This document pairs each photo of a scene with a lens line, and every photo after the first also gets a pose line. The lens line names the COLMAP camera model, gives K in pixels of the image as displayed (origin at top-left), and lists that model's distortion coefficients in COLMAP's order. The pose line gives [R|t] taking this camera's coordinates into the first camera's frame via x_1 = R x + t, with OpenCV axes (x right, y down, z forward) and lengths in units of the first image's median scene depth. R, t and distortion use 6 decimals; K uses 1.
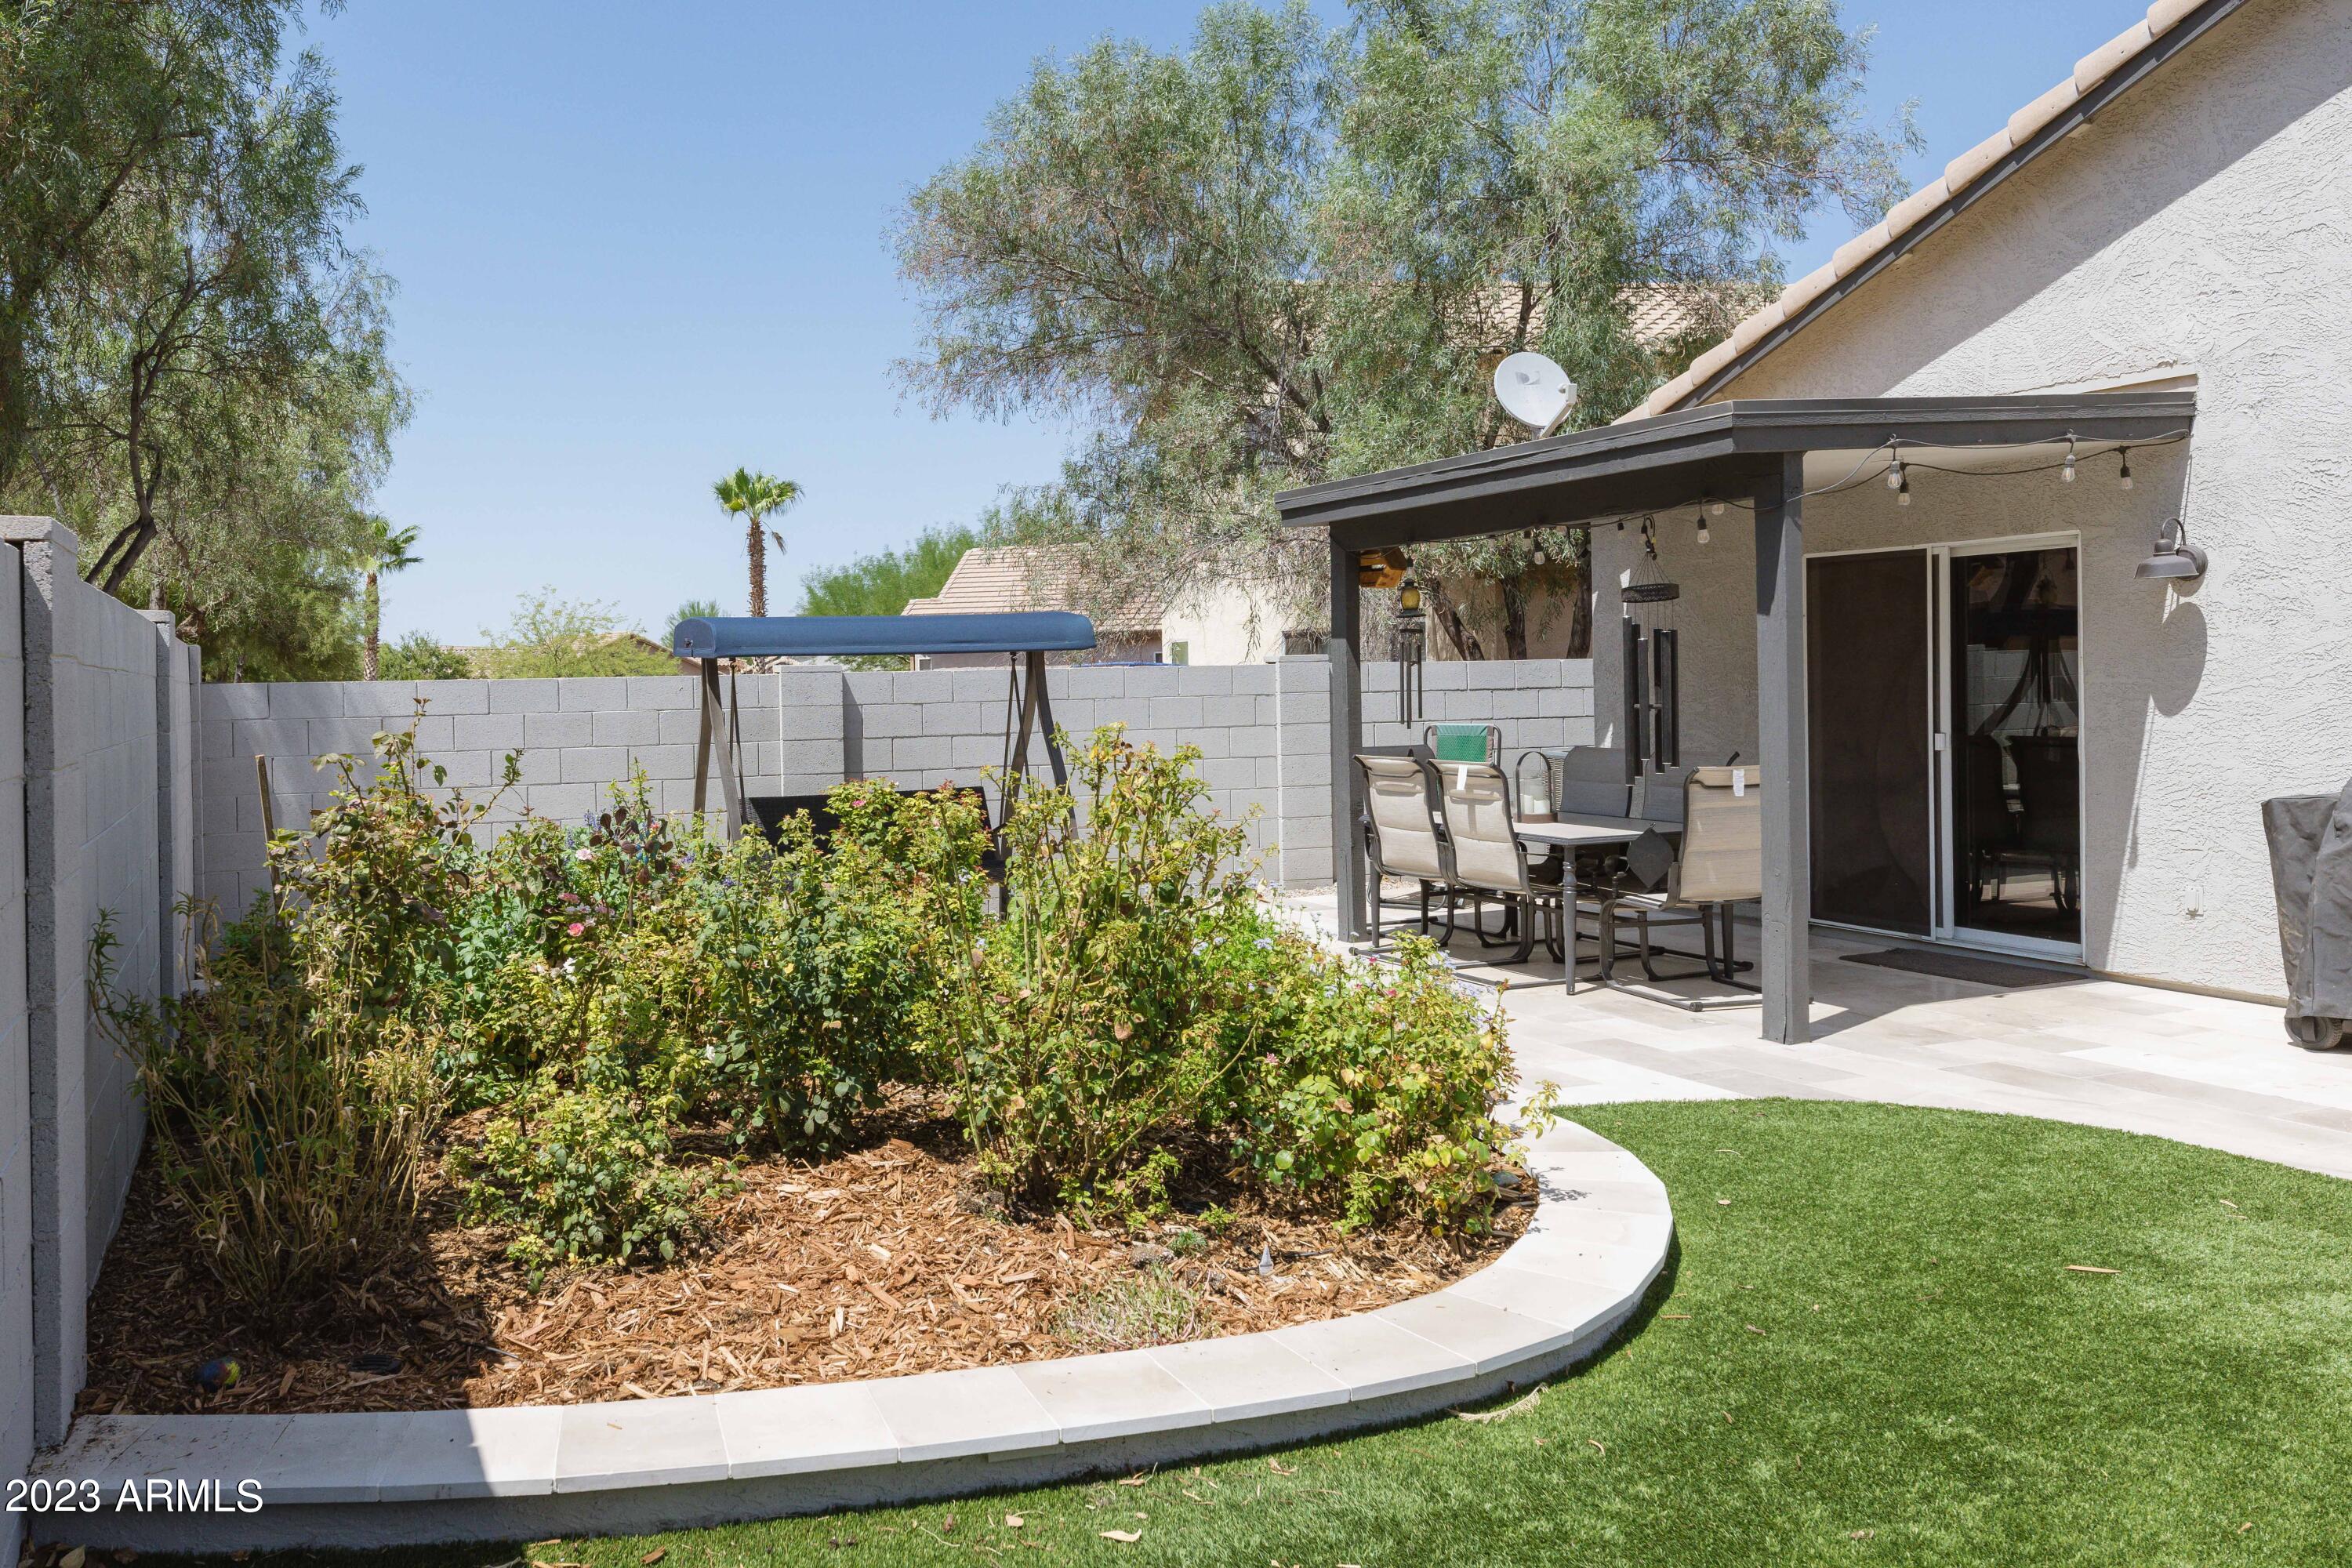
lens RADIAL K [[1686.4, 0, 891.3], [0, 1686.4, 713.9], [0, 0, 1]] dist [-0.004539, 0.003349]
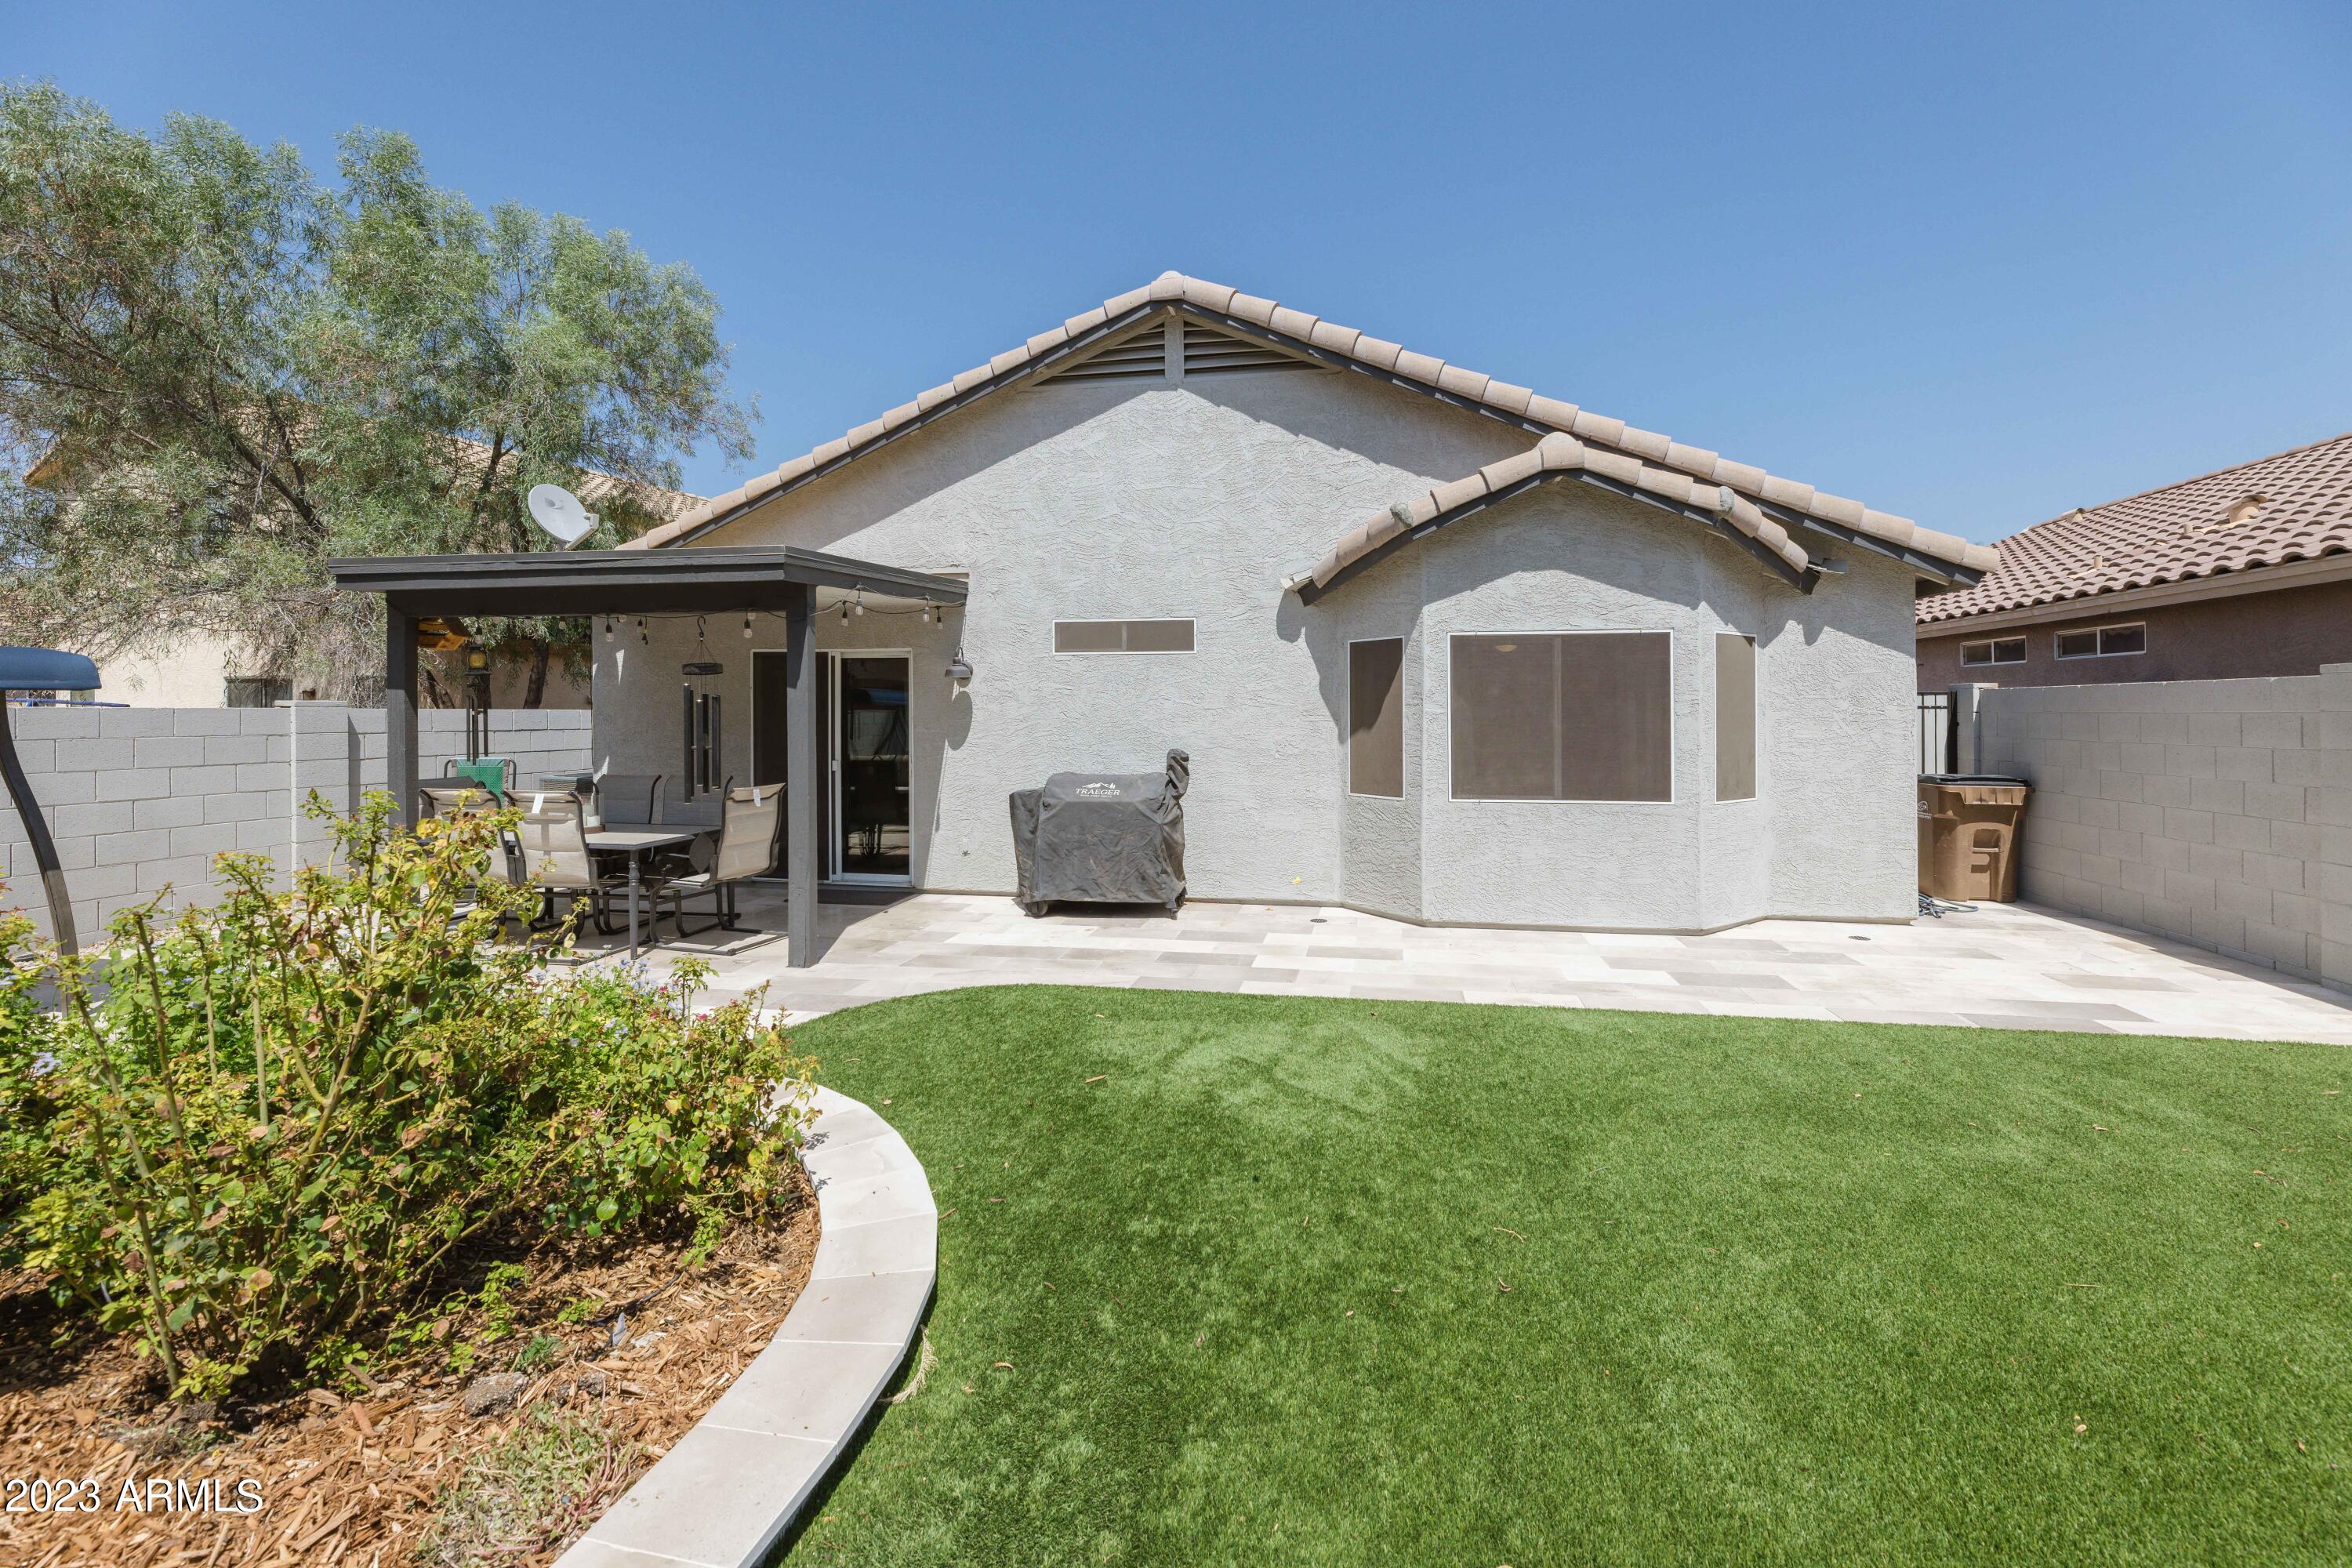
lens RADIAL K [[966.1, 0, 1180.8], [0, 966.1, 717.8], [0, 0, 1]] dist [0.001969, -0.000193]
pose [[0.497545, 0.017050, 0.867271, -0.054323], [0.003101, 0.999765, -0.021434, -0.009683], [-0.867433, 0.013354, 0.497375, 0.206744]]
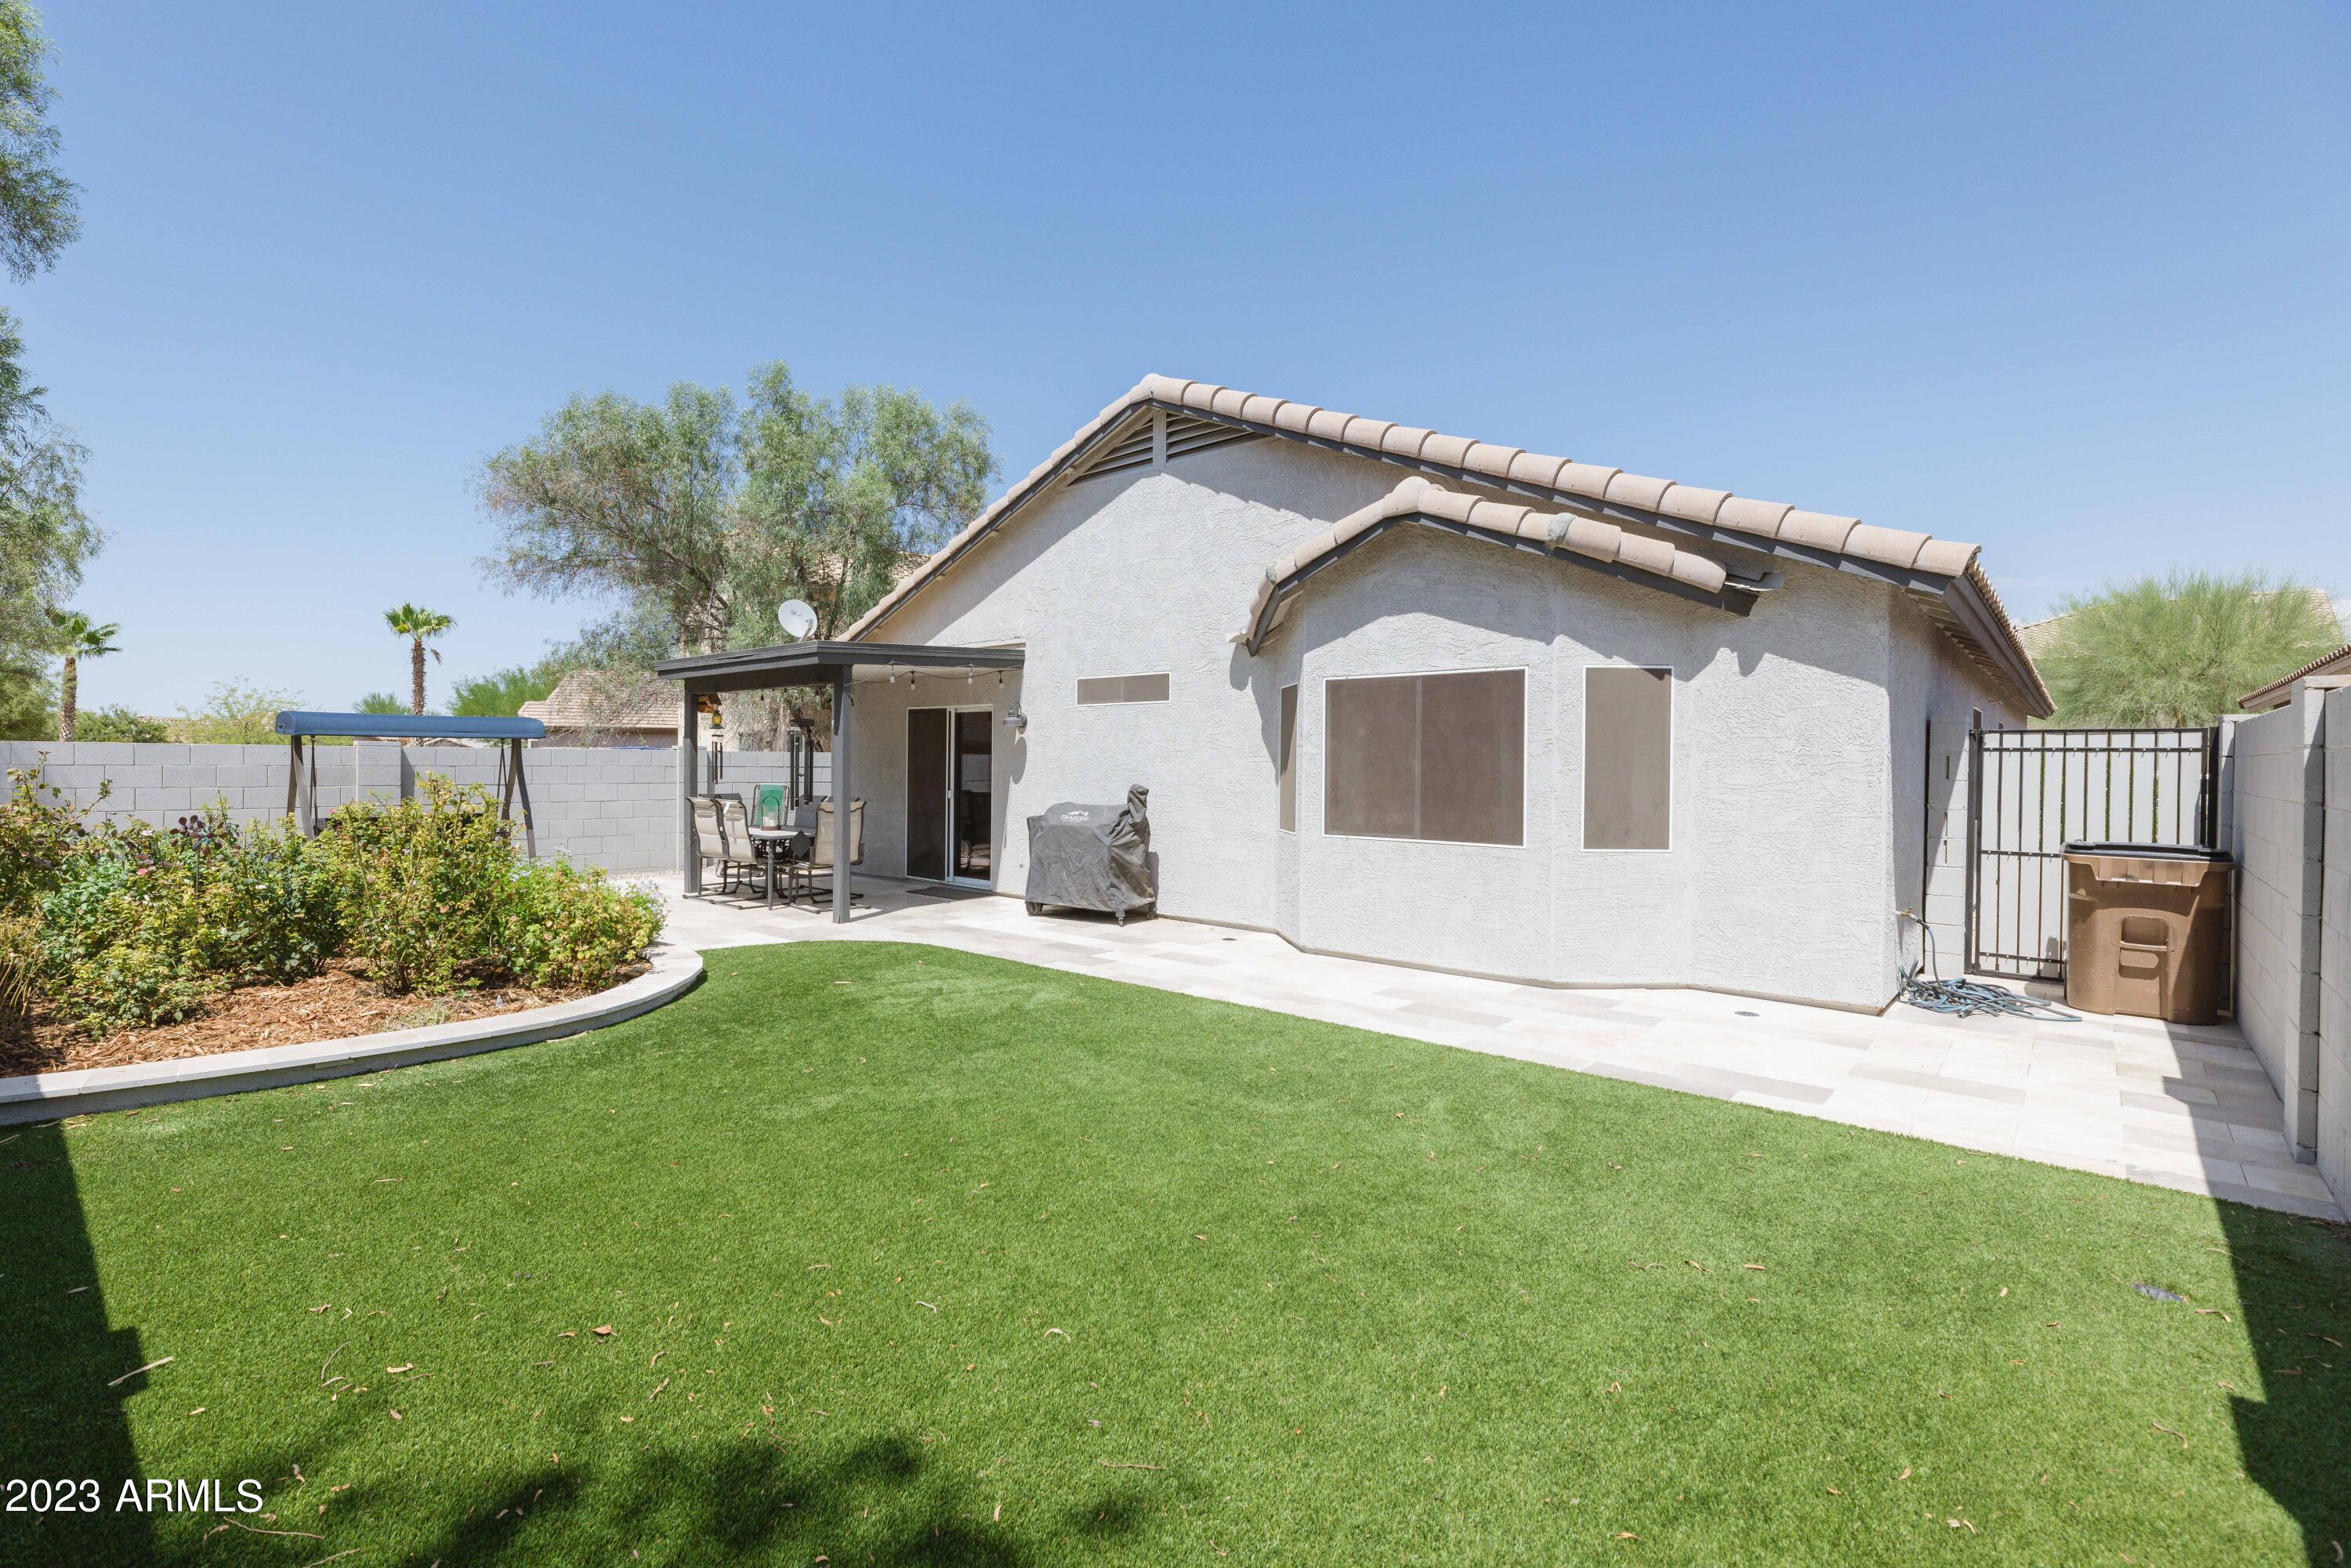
lens RADIAL K [[1065.7, 0, 1063.9], [0, 1065.7, 776.3], [0, 0, 1]] dist [0.002509, 0.000609]
pose [[0.901655, 0.023043, 0.431842, 0.144381], [-0.020119, 0.999733, -0.011340, 0.005572], [-0.431988, 0.001537, 0.901878, -0.350455]]
